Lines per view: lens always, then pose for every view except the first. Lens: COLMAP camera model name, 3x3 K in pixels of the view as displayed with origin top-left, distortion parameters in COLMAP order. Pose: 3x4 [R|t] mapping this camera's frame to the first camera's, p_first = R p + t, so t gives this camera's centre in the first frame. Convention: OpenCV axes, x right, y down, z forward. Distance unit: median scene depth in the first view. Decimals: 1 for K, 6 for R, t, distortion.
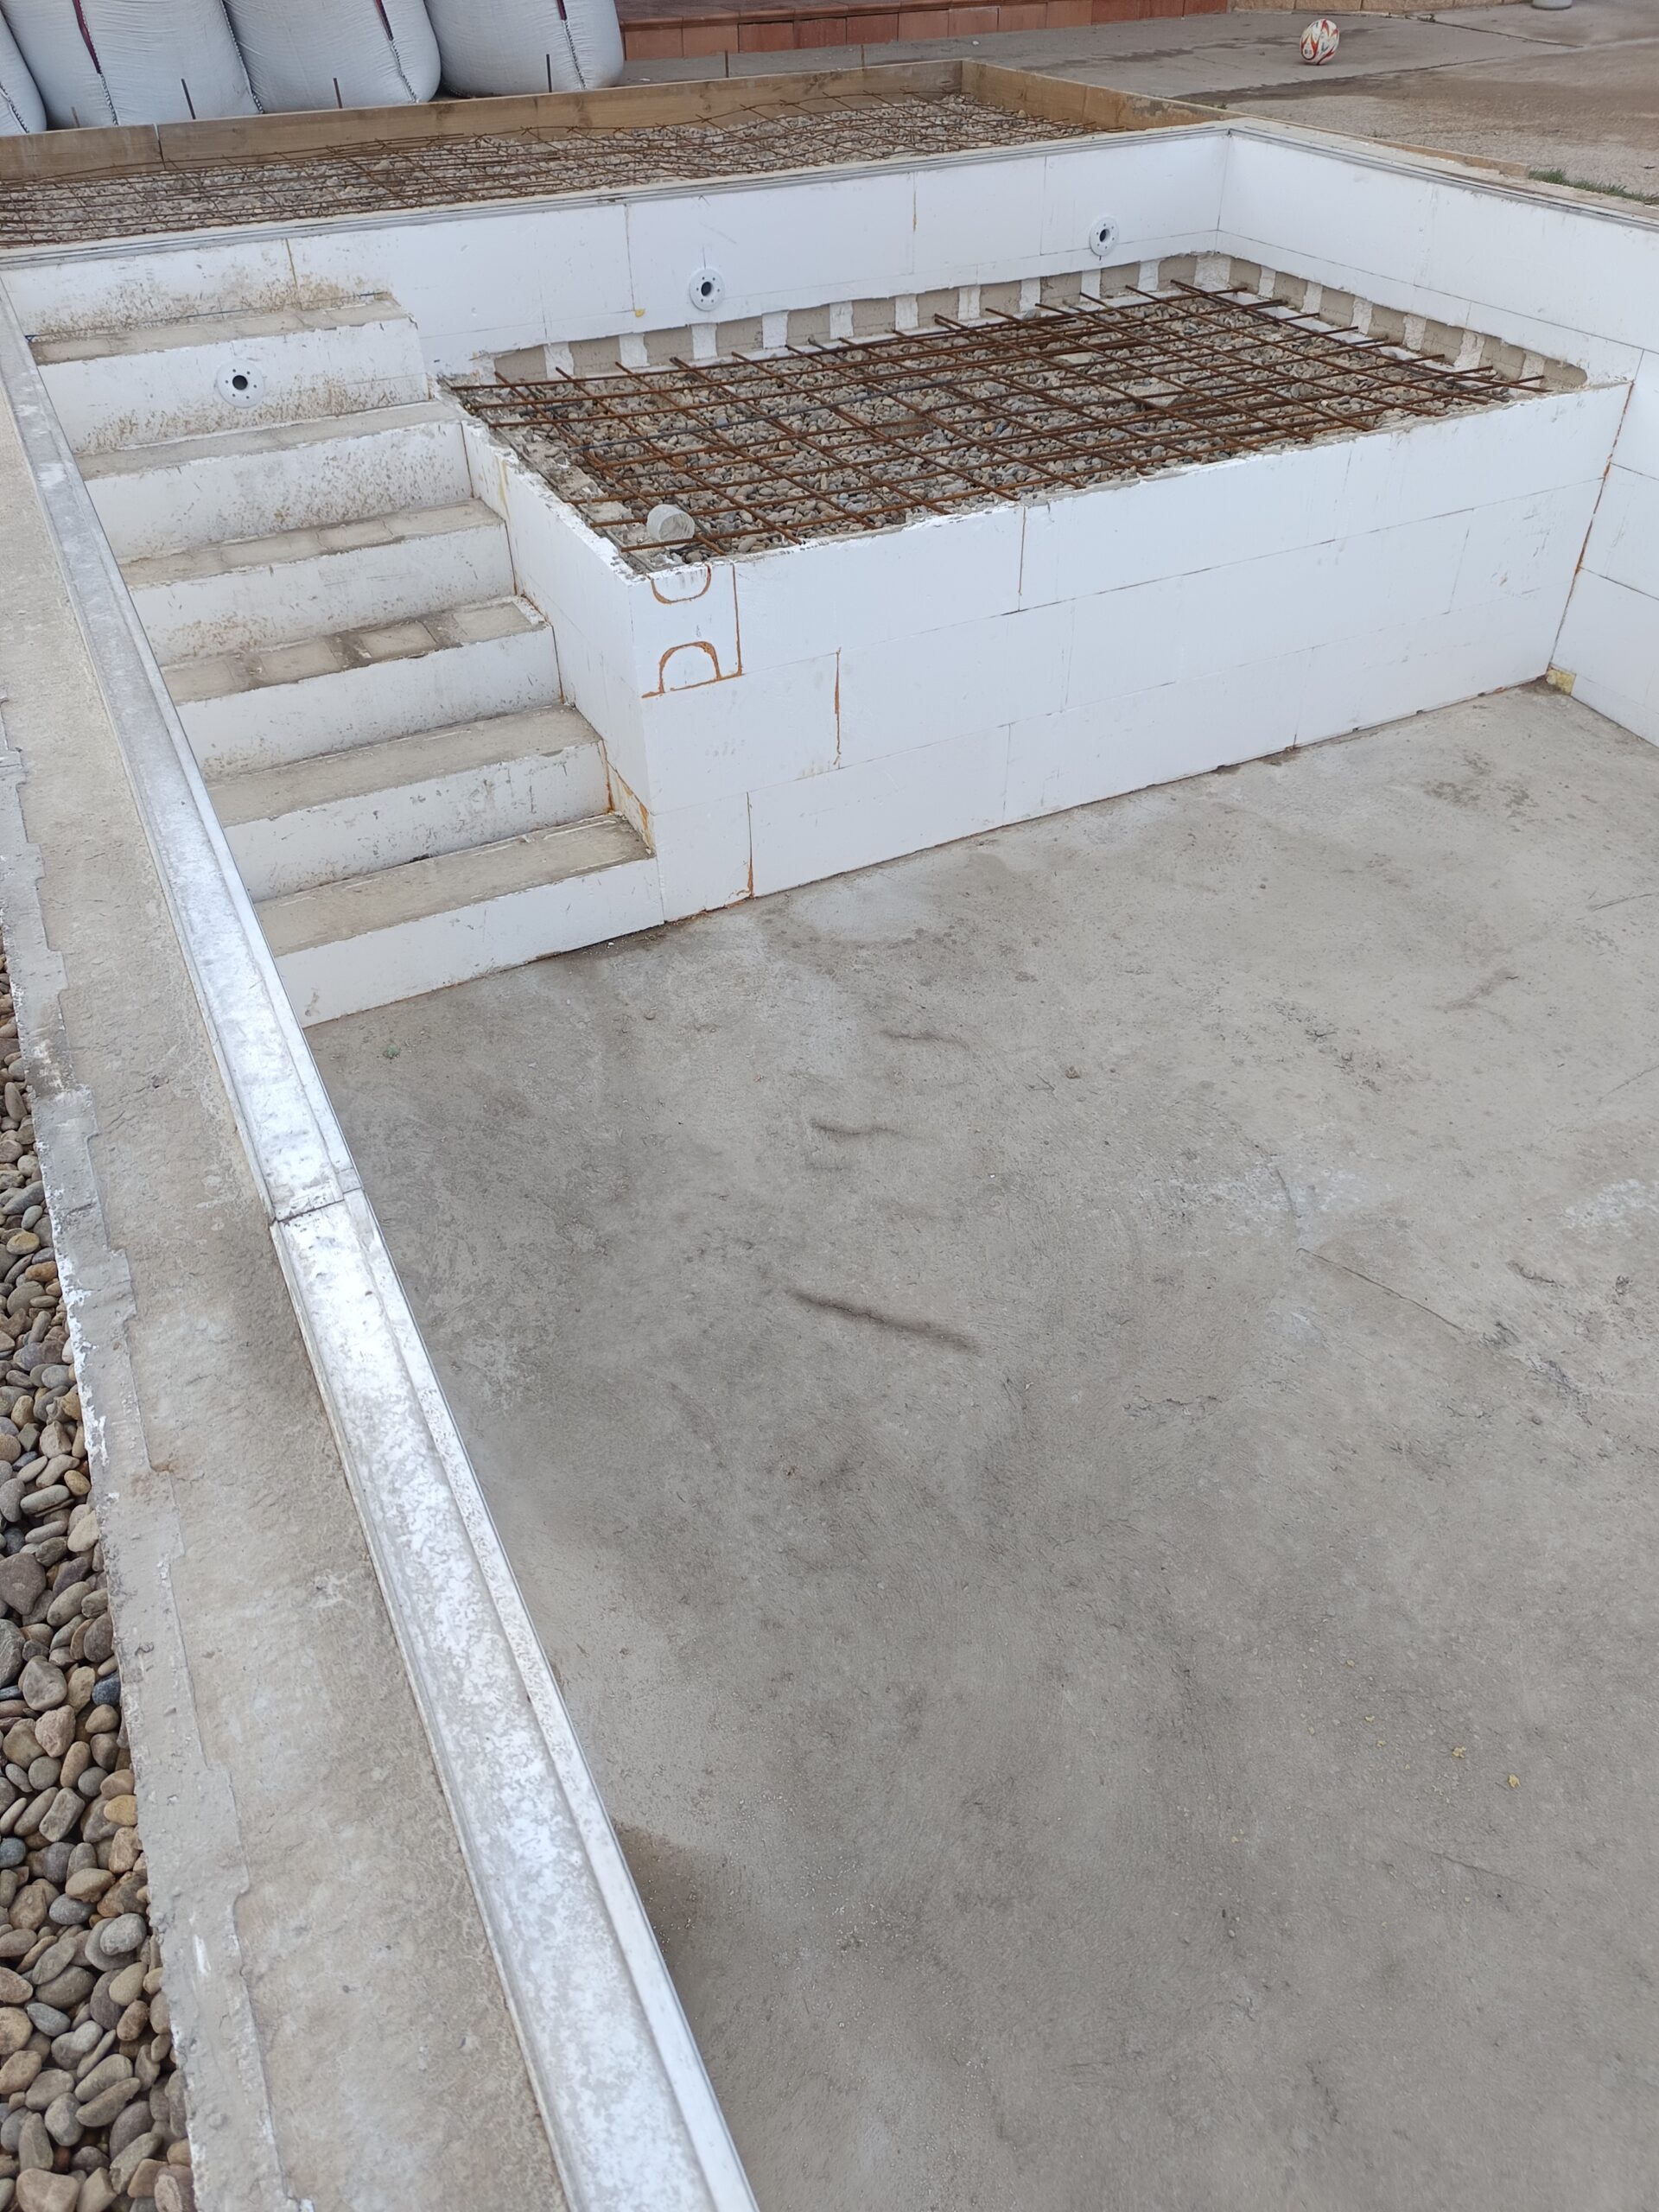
lens RADIAL K [[1536.1, 0, 881.8], [0, 1536.1, 1105.5], [0, 0, 1]] dist [0.004603, 0.002633]
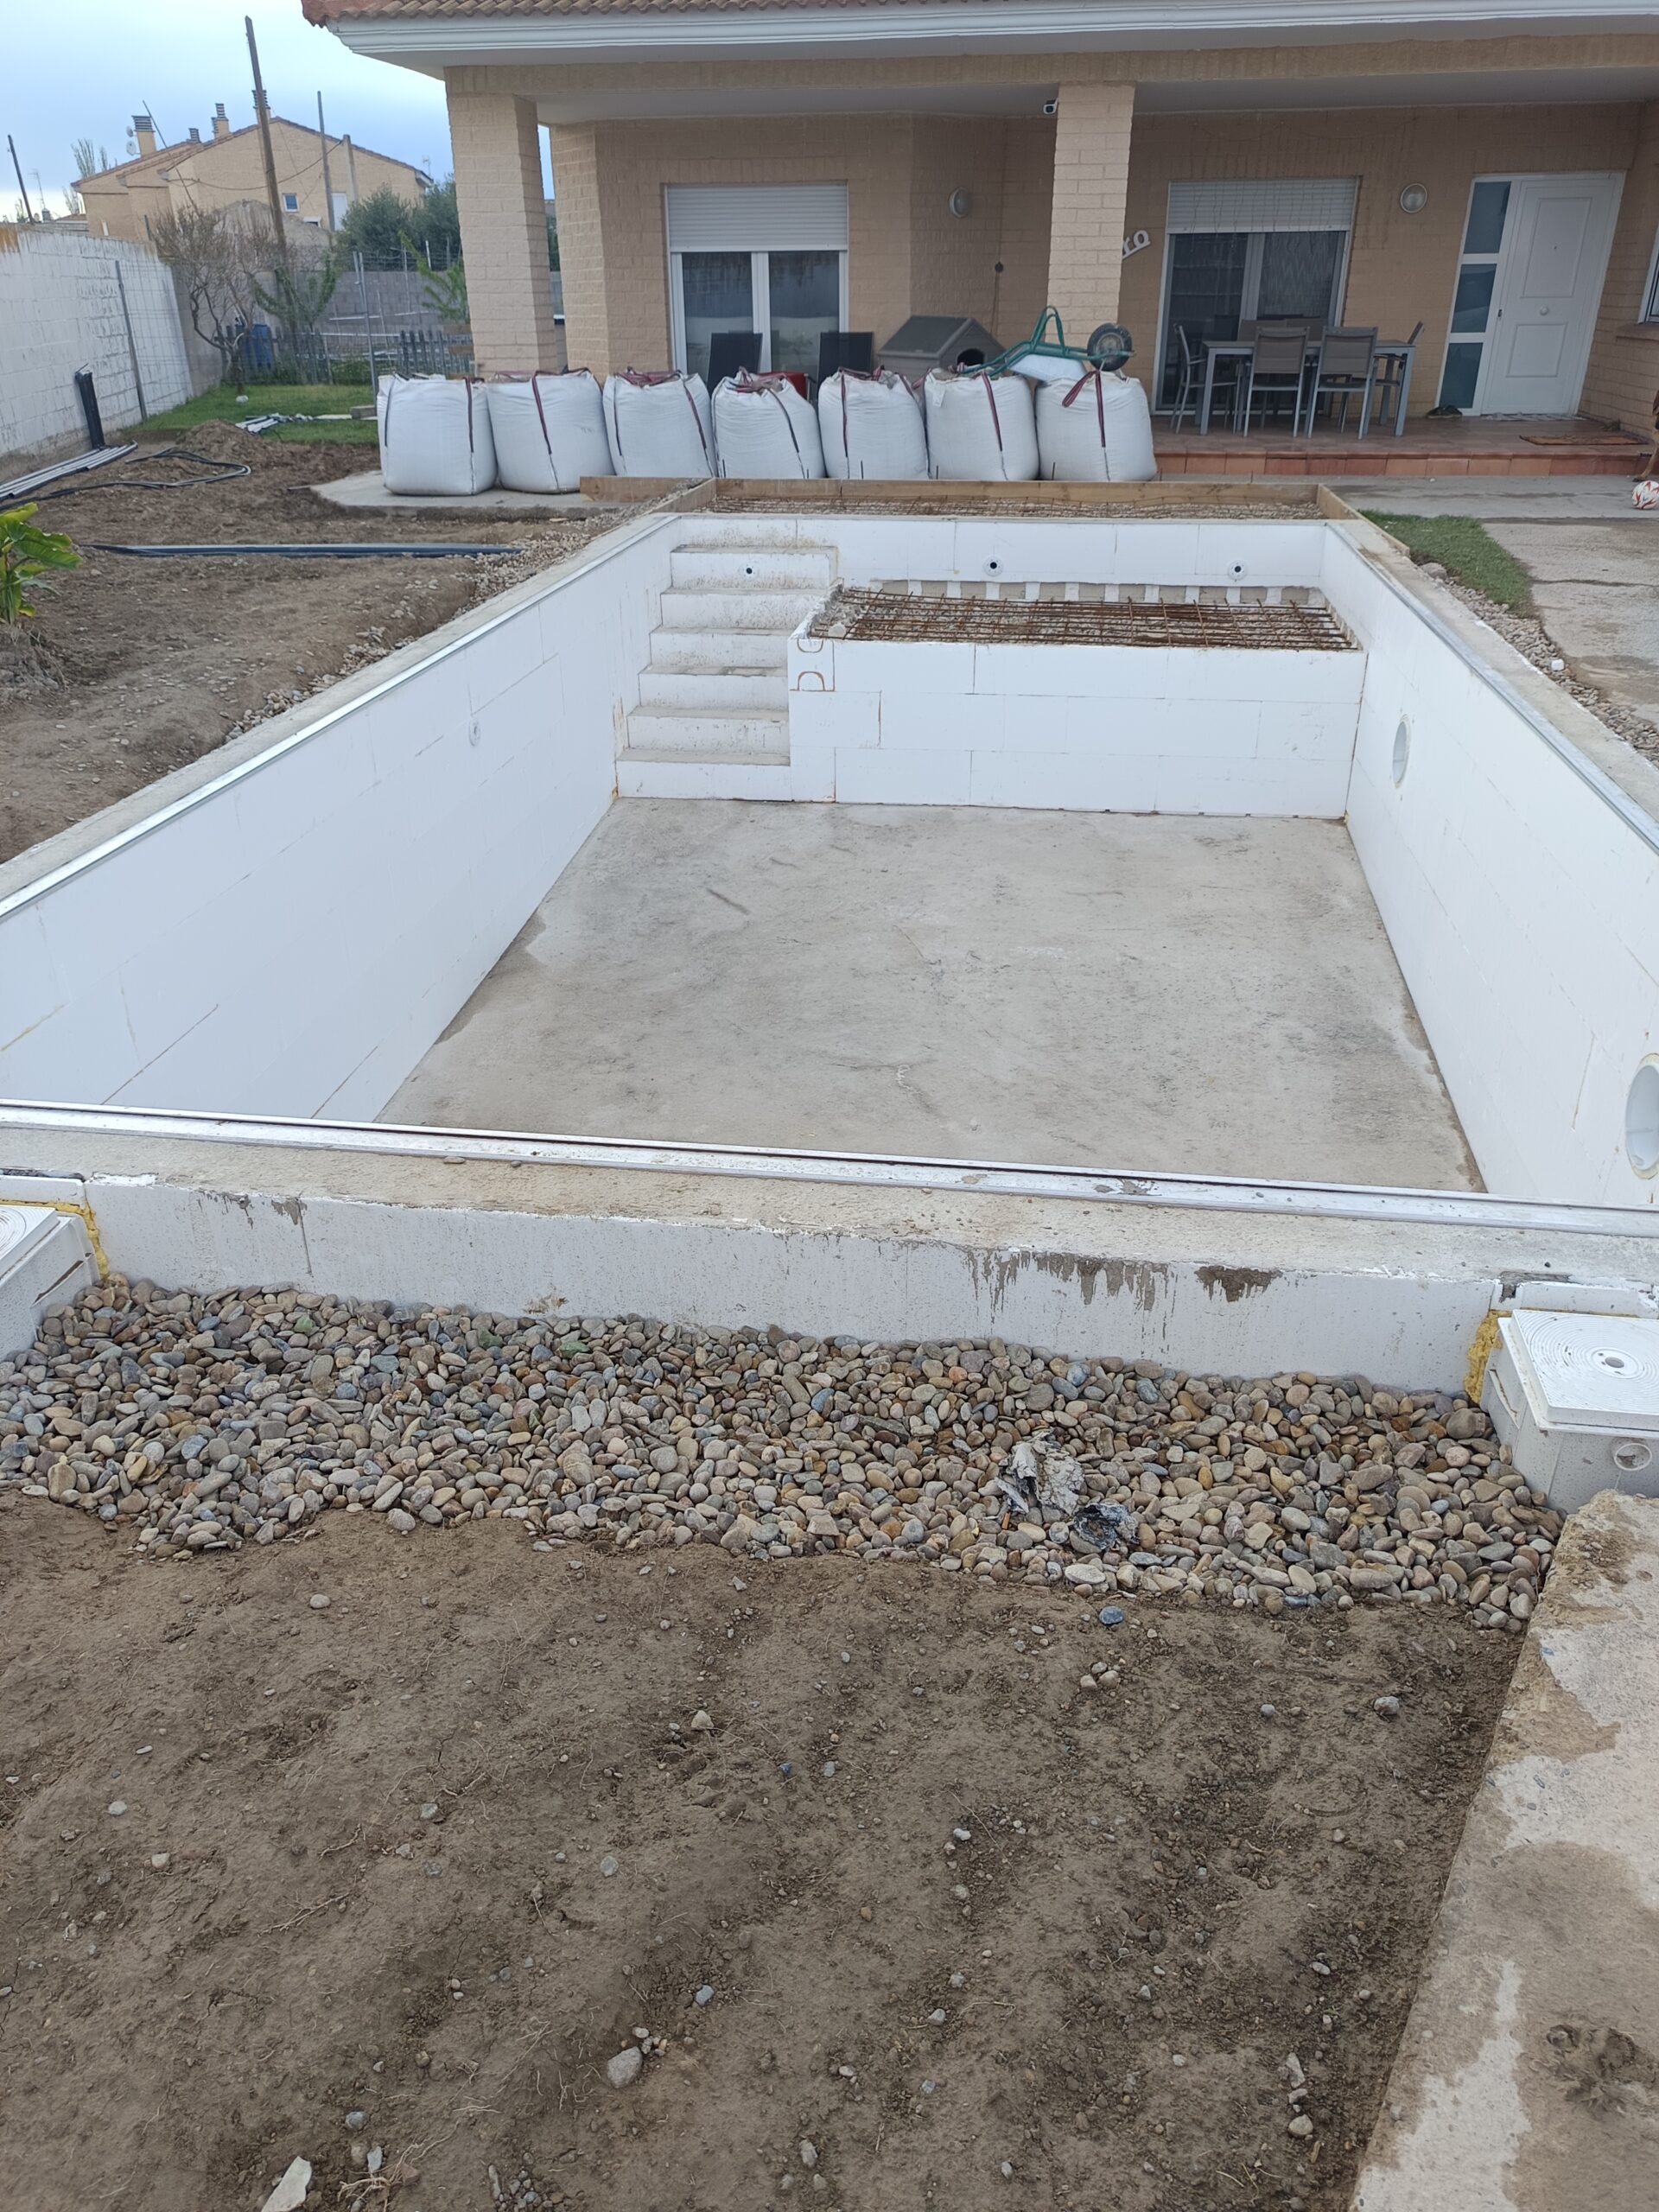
lens RADIAL K [[1545.2, 0, 829.5], [0, 1545.2, 1106.0], [0, 0, 1]] dist [-0.002773, -0.008475]
pose [[0.816653, 0.273294, -0.508319, 1.152801], [-0.370956, 0.923298, -0.099563, 0.487692], [0.442120, 0.269872, 0.855394, -0.758446]]
